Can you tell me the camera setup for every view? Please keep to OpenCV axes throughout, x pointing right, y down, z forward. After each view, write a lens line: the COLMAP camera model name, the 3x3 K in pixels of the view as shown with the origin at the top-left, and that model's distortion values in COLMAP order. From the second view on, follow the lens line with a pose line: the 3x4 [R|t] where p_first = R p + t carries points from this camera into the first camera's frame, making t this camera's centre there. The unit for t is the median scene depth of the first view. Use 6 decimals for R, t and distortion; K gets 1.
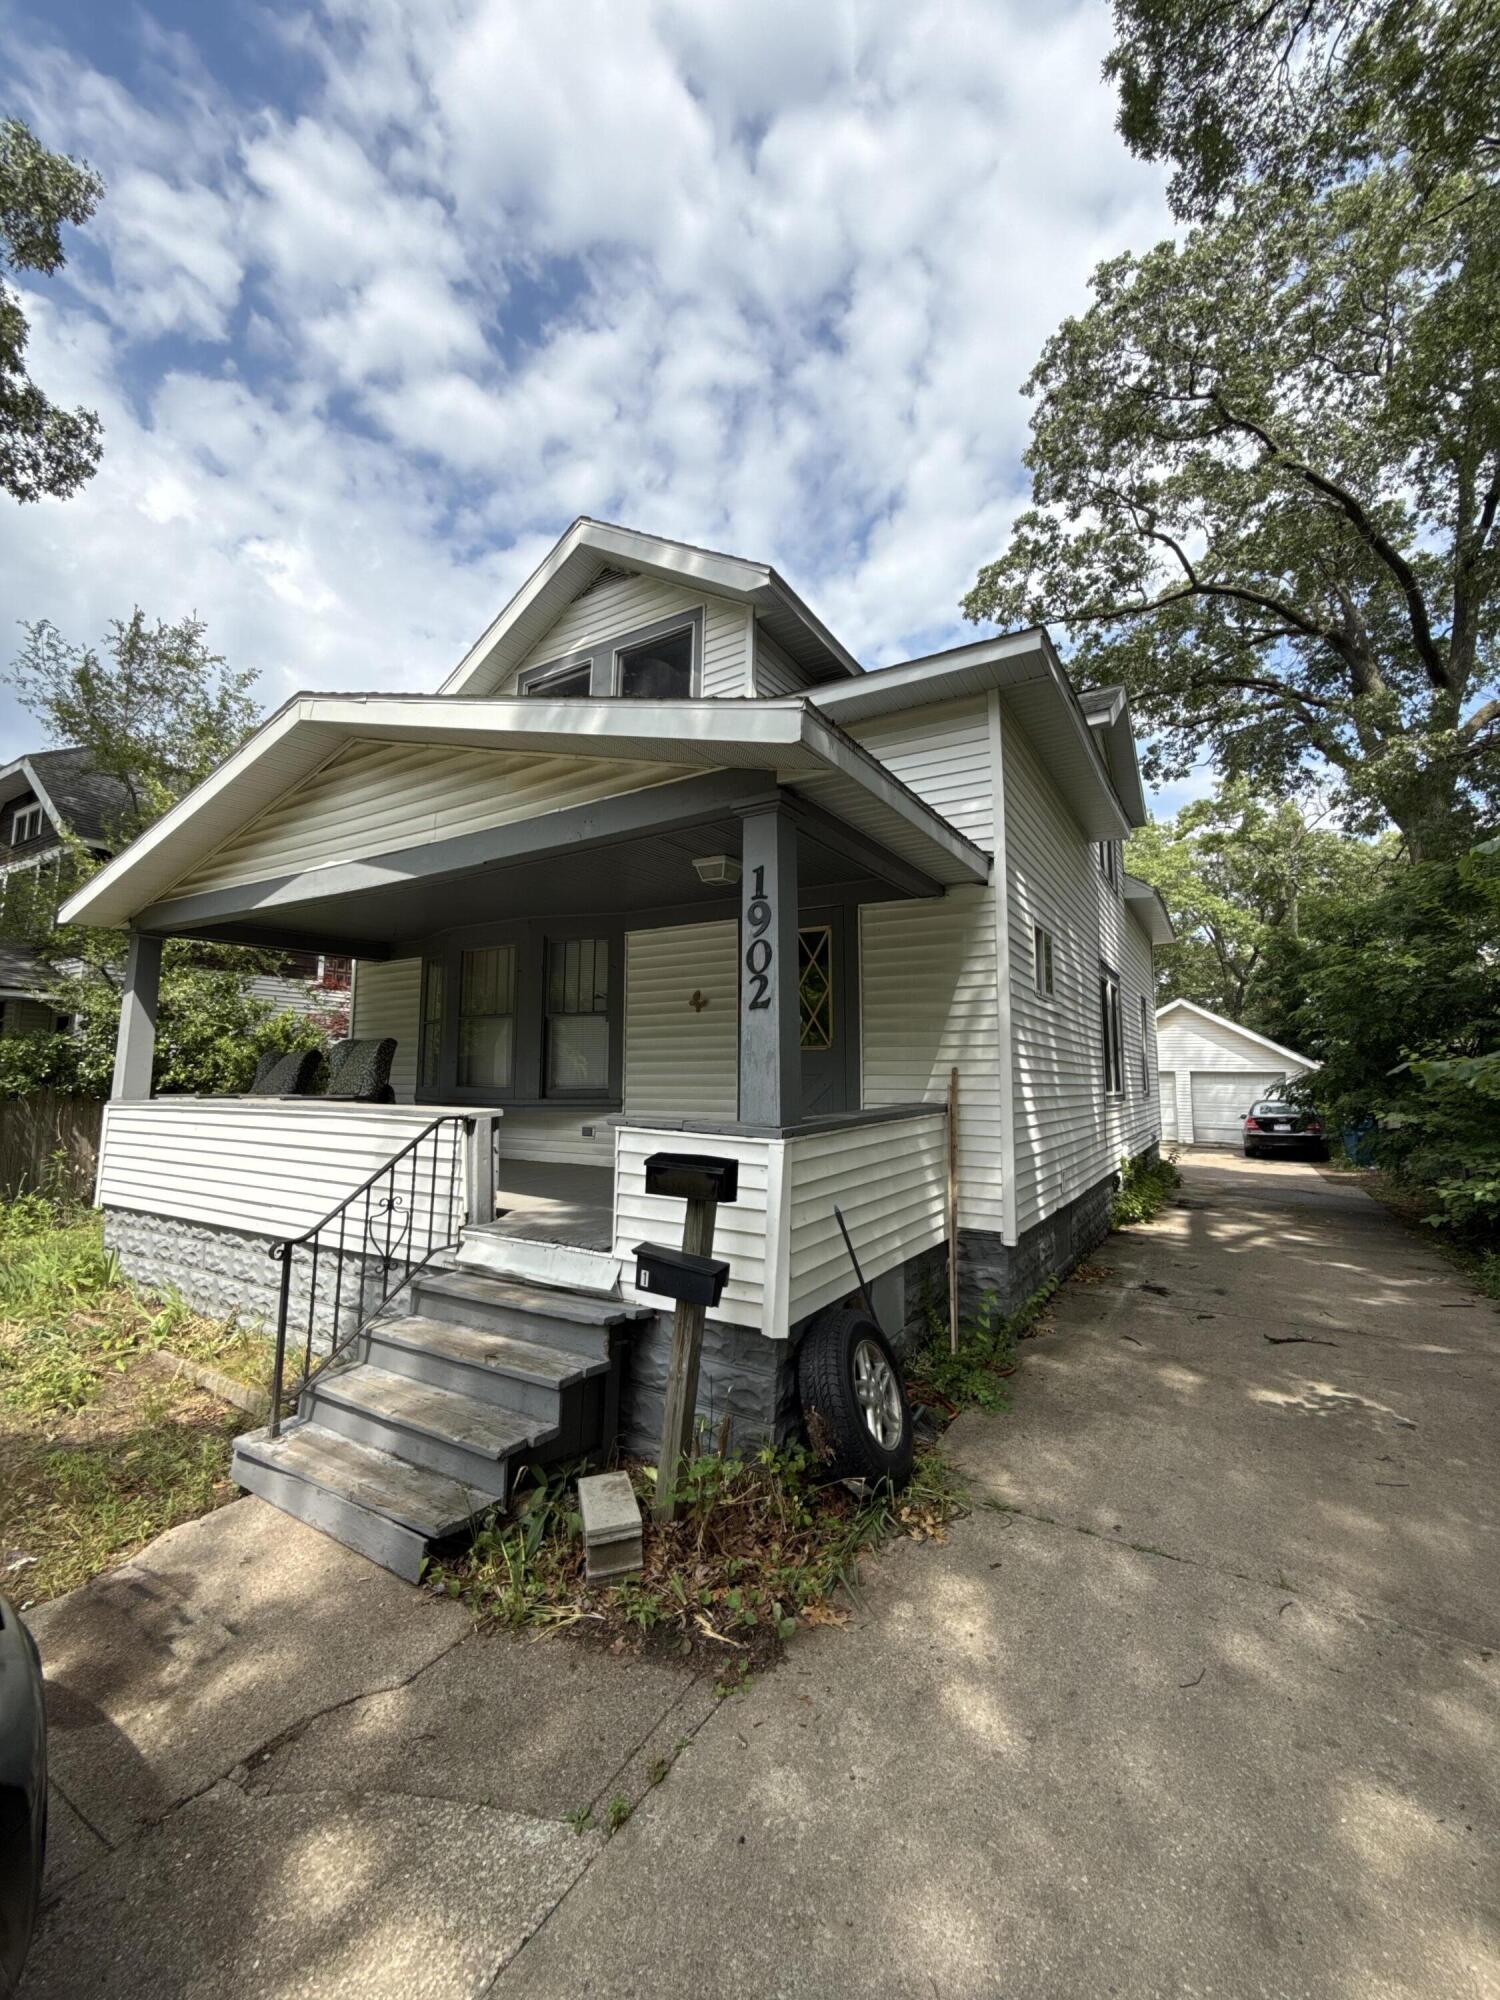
lens RADIAL K [[802.5, 0, 741.2], [0, 802.5, 991.6], [0, 0, 1]] dist [-0.001734, 0.001328]
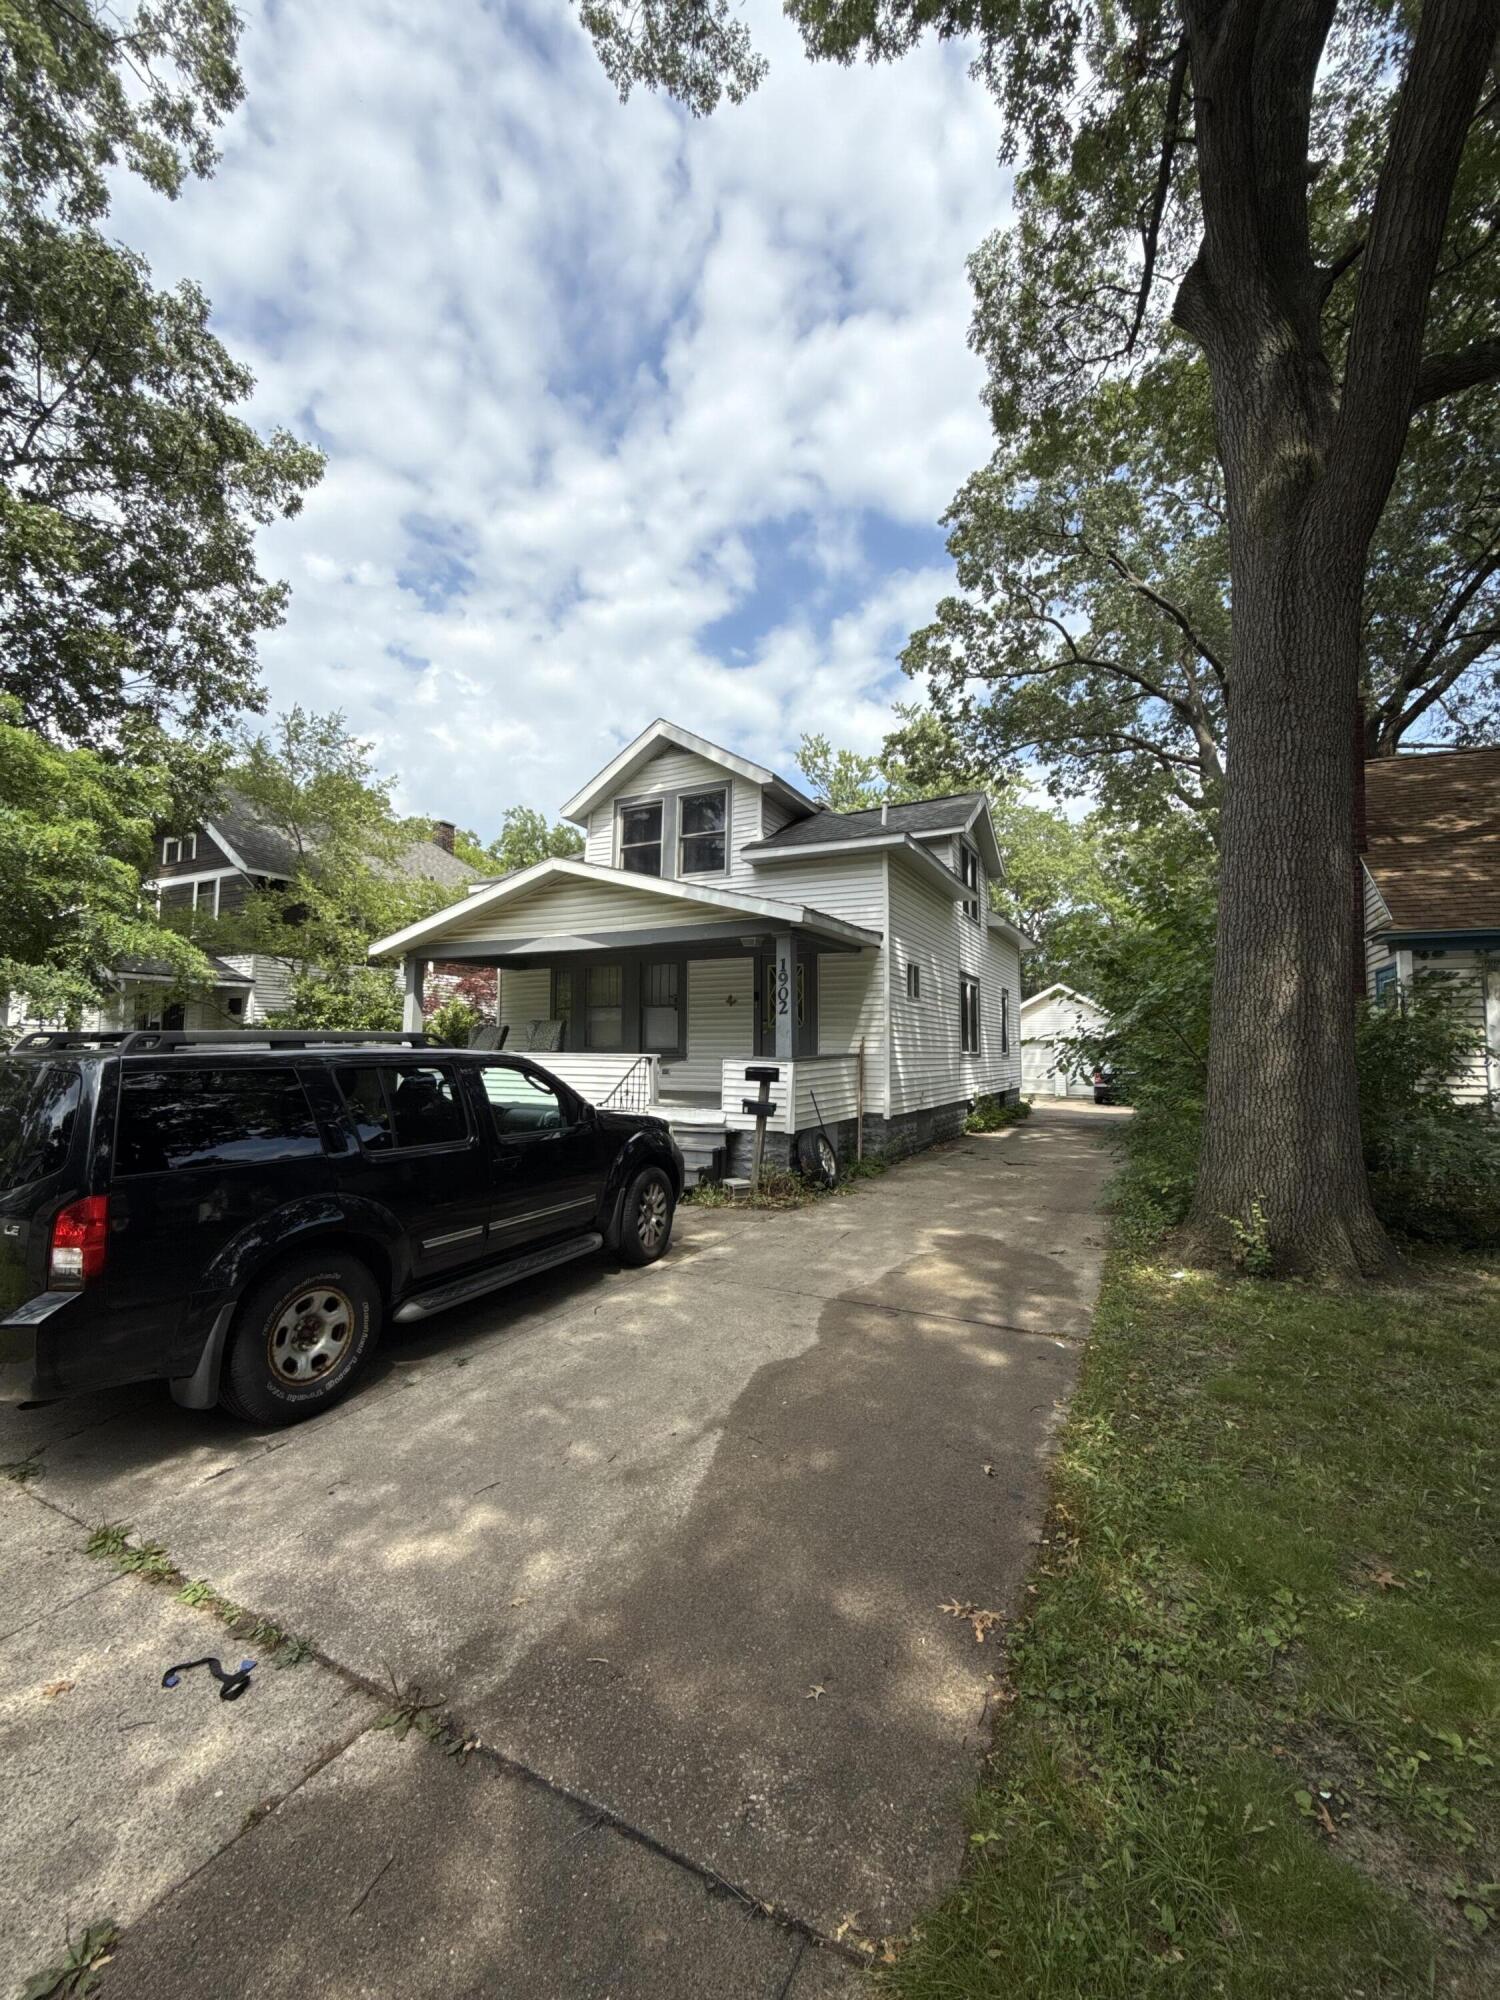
lens RADIAL K [[802.5, 0, 752.5], [0, 802.5, 996.4], [0, 0, 1]] dist [-0.001734, 0.001328]
pose [[0.996791, 0.005627, 0.079845, -0.183951], [-0.009073, 0.999040, 0.042861, -0.094494], [-0.079527, -0.043448, 0.995885, -1.027992]]
